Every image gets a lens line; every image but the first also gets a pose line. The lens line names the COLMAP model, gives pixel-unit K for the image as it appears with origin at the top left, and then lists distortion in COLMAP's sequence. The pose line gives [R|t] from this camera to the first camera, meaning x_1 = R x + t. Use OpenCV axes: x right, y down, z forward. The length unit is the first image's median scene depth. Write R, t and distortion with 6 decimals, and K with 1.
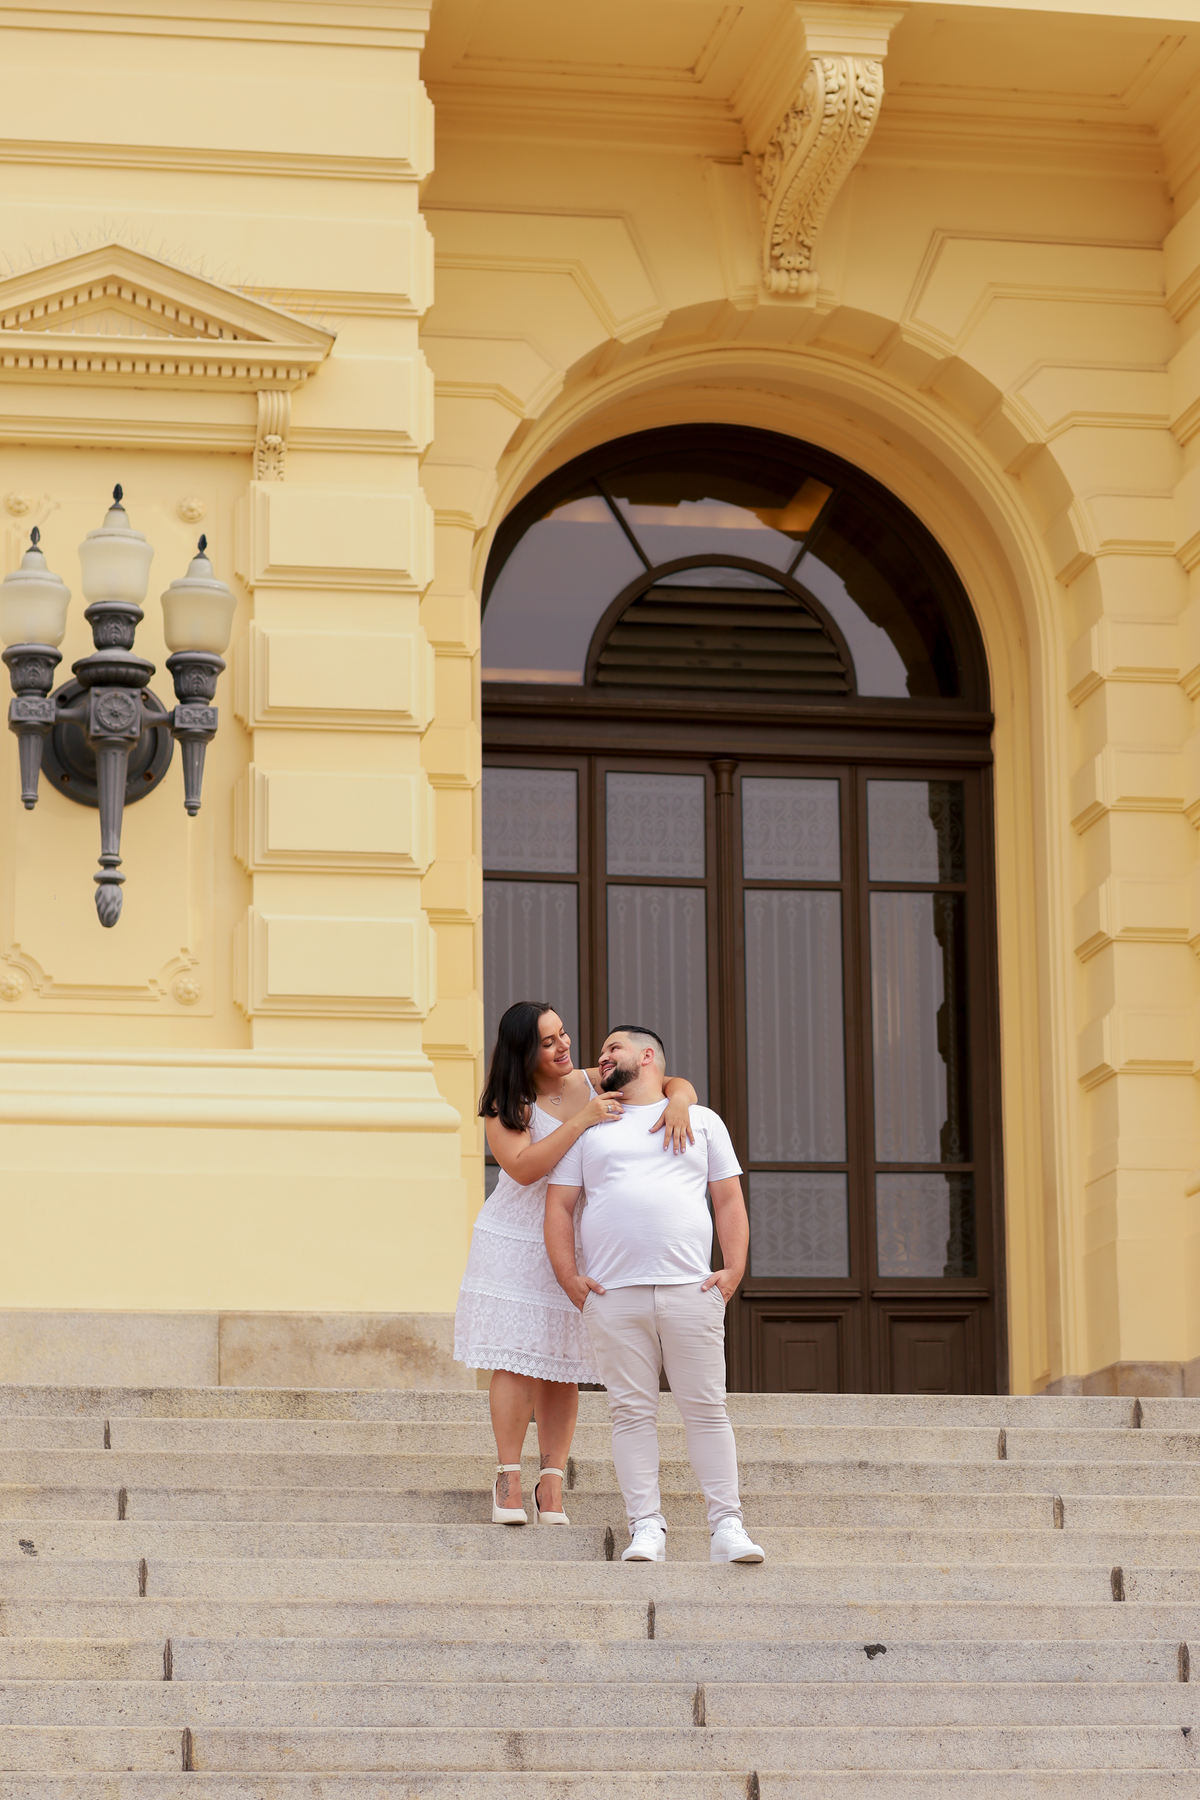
lens RADIAL K [[5051.8, 0, 705.9], [0, 5051.8, 899.2], [0, 0, 1]] dist [-0.096128, -1.524513]
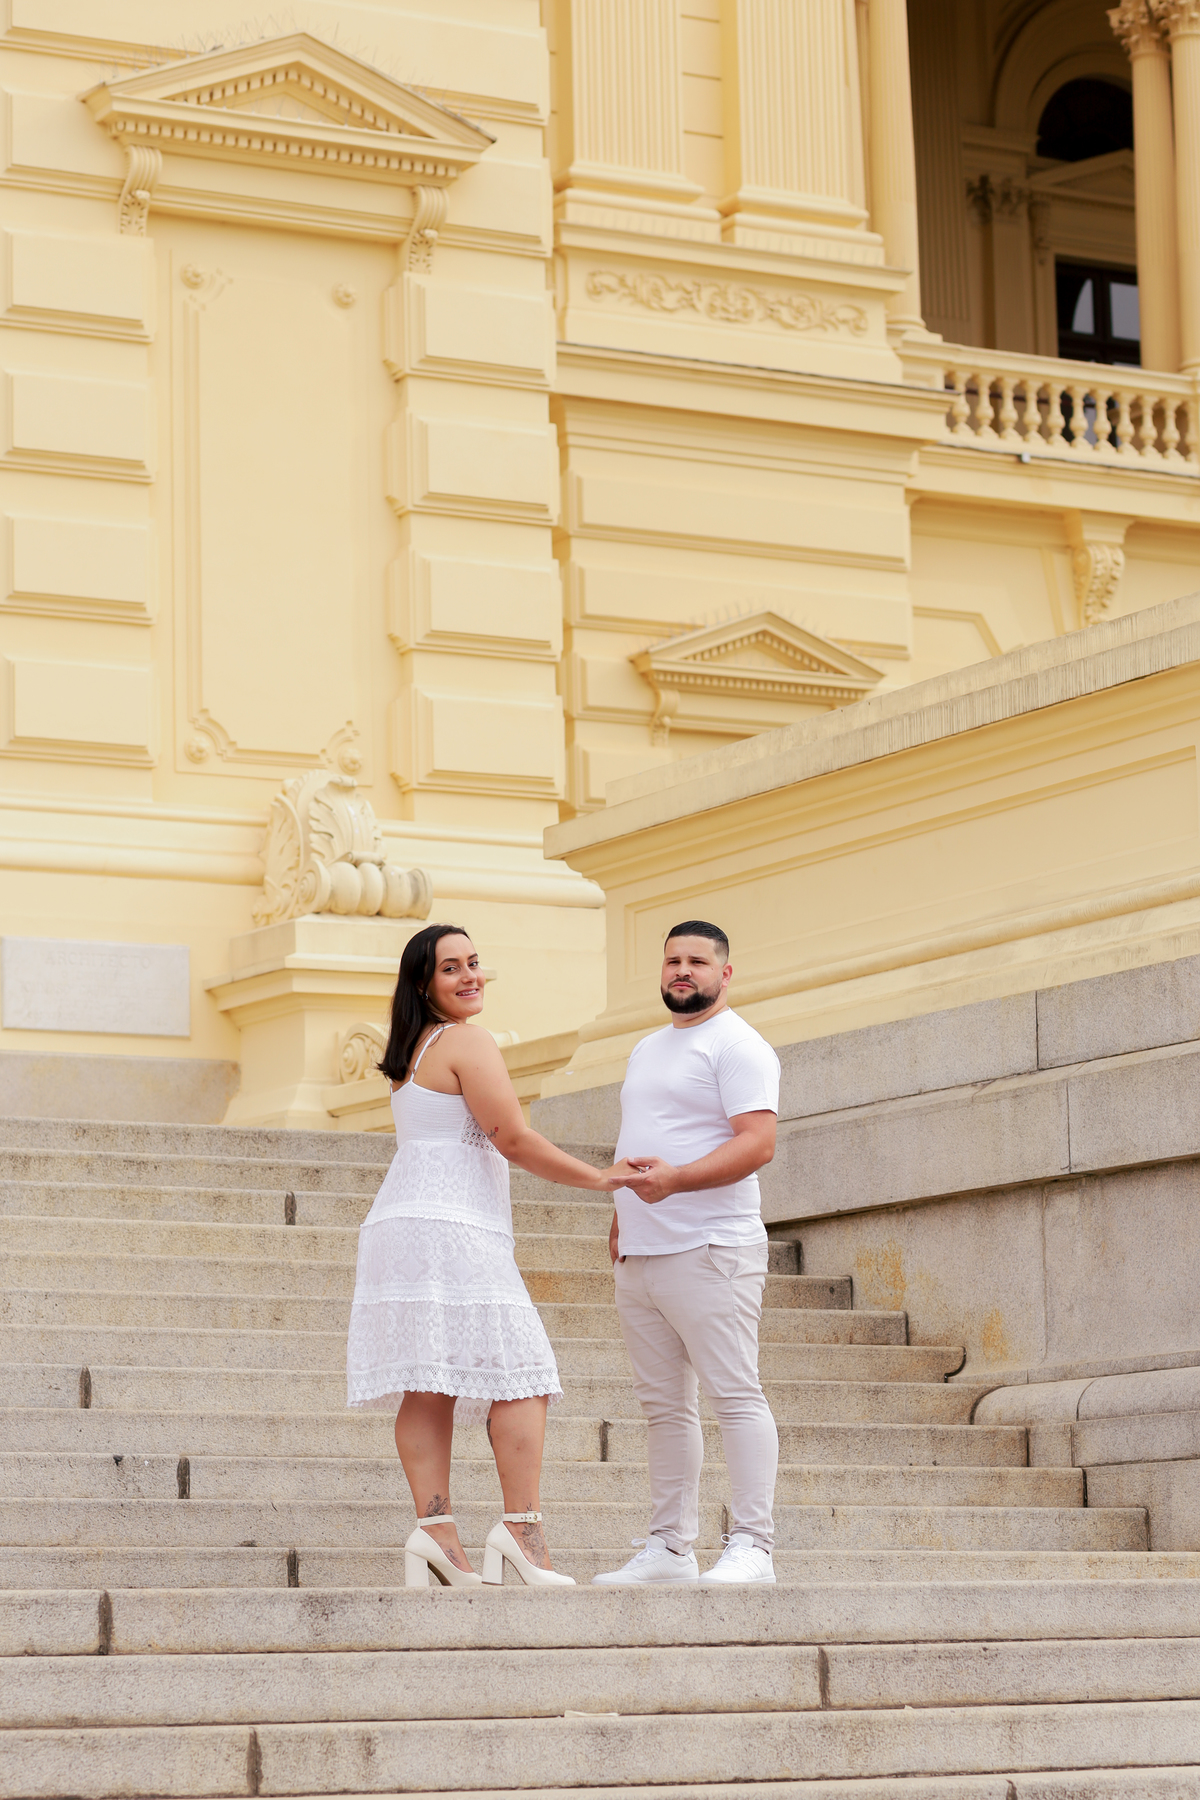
lens RADIAL K [[5083.3, 0, 596.7], [0, 5083.3, 1039.3], [0, 0, 1]] dist [-0.104461, -0.889855]
pose [[0.949242, 0.033064, 0.312805, -0.074531], [-0.056198, 0.996287, 0.065230, 0.012110], [-0.309487, -0.079498, 0.947575, 0.045910]]
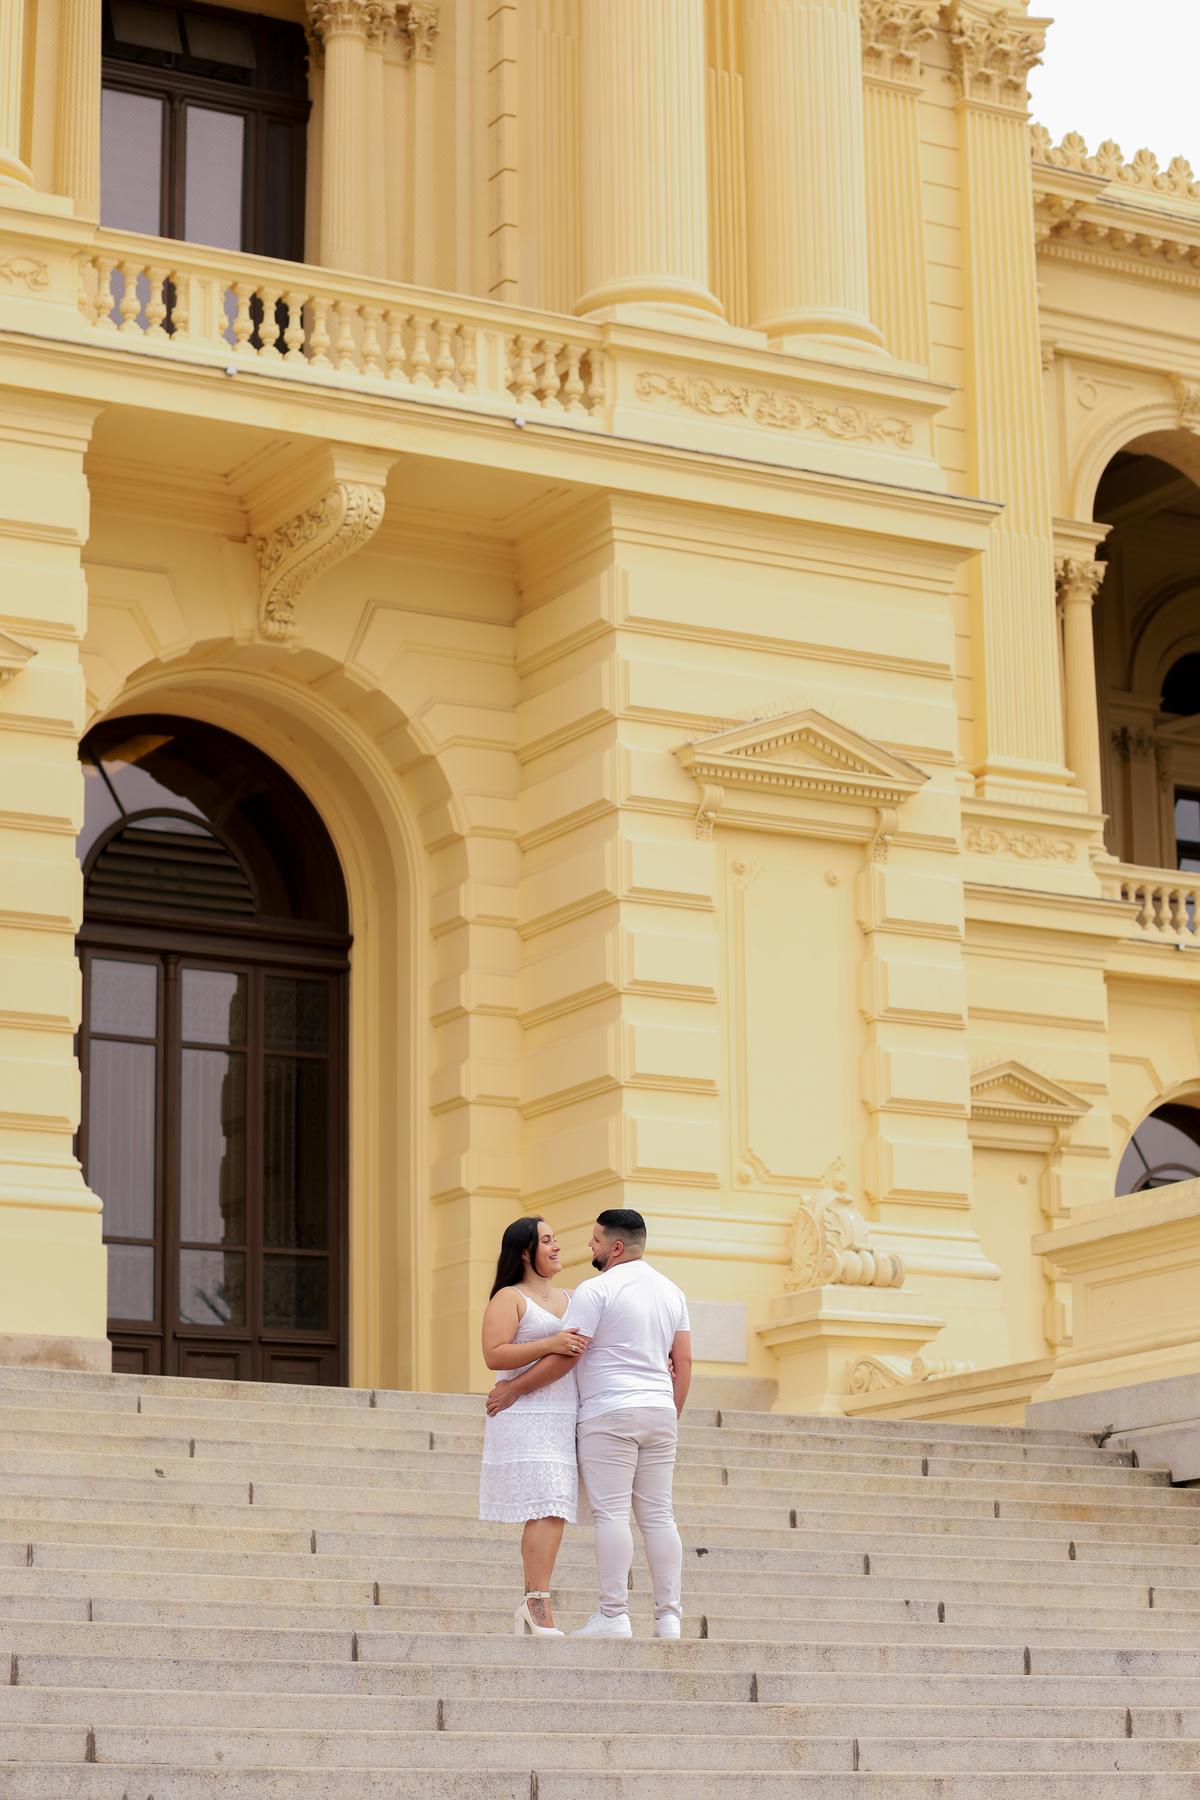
lens RADIAL K [[4415.8, 0, 600.0], [0, 4415.8, 900.0], [0, 0, 1]] dist [-0.103640, -1.228528]
pose [[0.949242, 0.073656, 0.305801, -0.291805], [-0.064870, 0.997139, -0.038810, -0.003297], [-0.307785, 0.017003, 0.951304, -0.232514]]
